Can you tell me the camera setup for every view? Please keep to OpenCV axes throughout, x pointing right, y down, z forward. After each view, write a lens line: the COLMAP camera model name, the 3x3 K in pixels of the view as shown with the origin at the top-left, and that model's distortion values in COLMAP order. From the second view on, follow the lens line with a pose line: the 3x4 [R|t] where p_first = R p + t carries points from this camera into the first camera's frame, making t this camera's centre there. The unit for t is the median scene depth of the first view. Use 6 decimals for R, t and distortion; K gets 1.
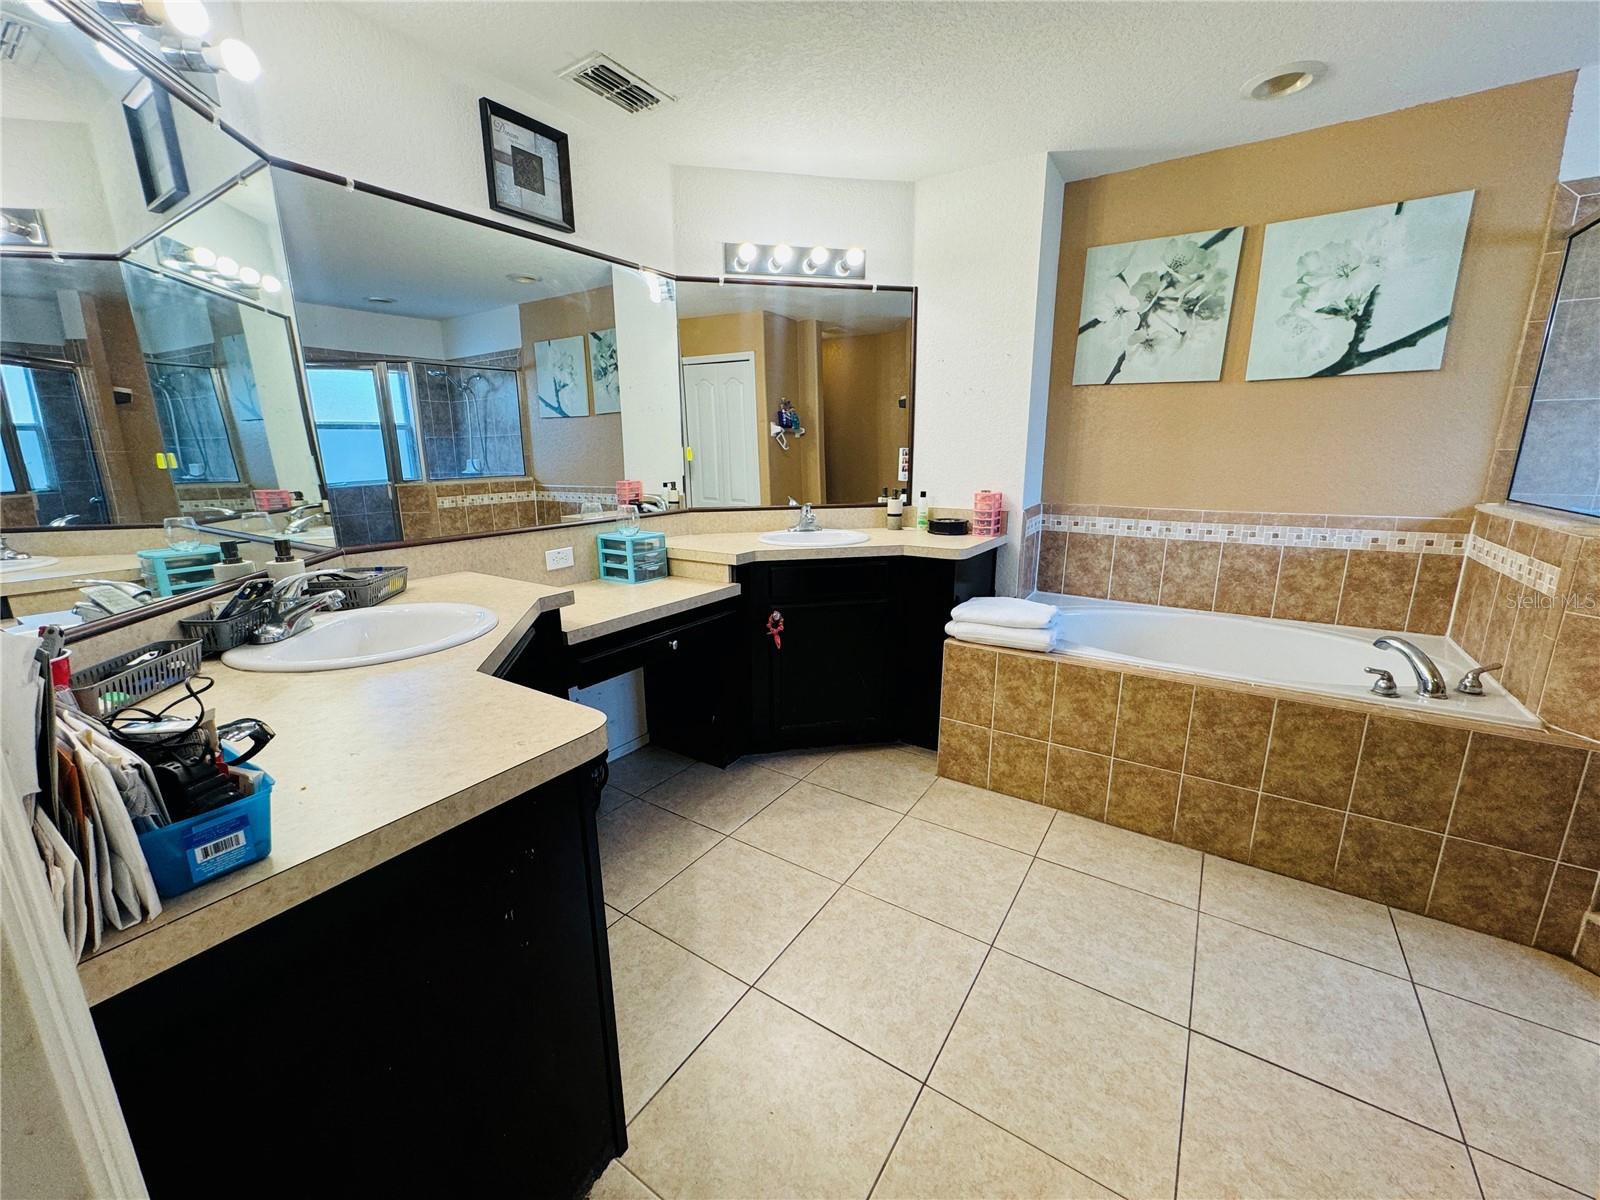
lens RADIAL K [[639.2, 0, 797.4], [0, 639.2, 600.1], [0, 0, 1]] dist [-0.001691, -0.000294]
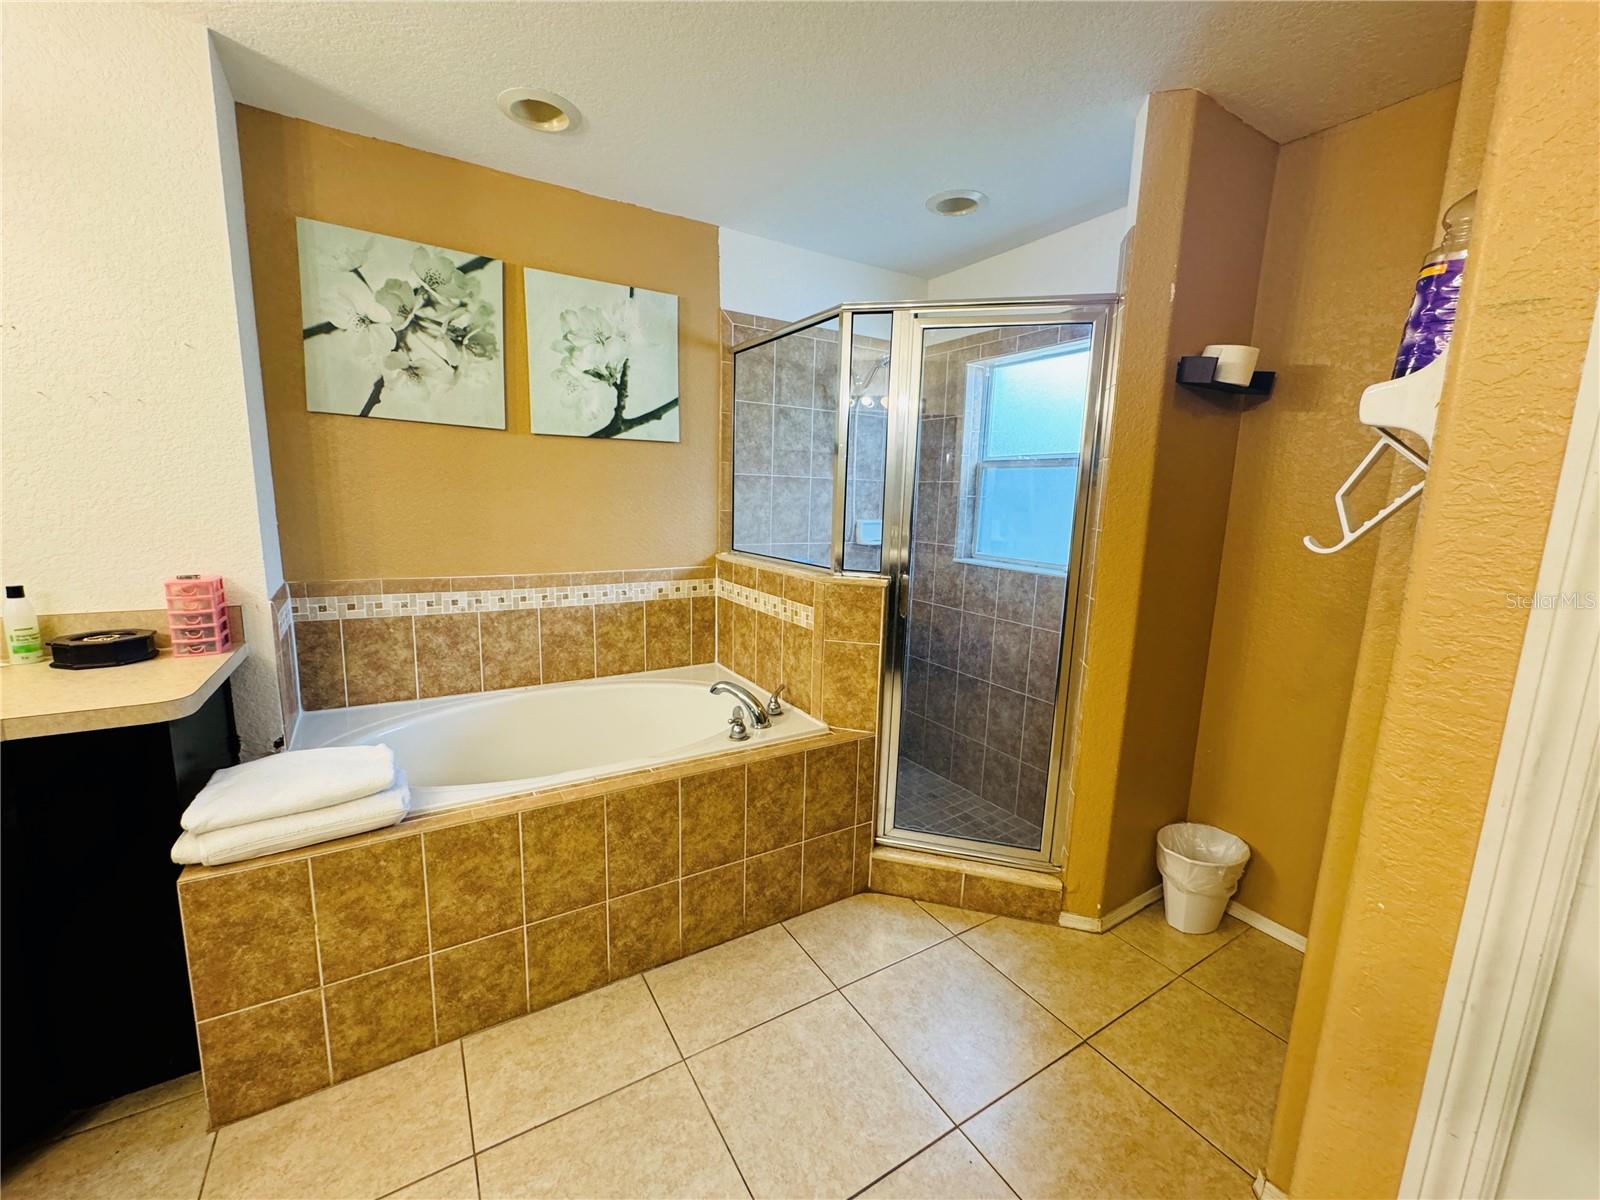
lens RADIAL K [[639.2, 0, 798.0], [0, 639.2, 599.9], [0, 0, 1]] dist [-0.001691, -0.000294]
pose [[0.415335, -0.129613, 0.900387, 0.007358], [0.178475, 0.982170, 0.059058, -0.103661], [-0.891988, 0.136168, 0.431063, 0.324605]]
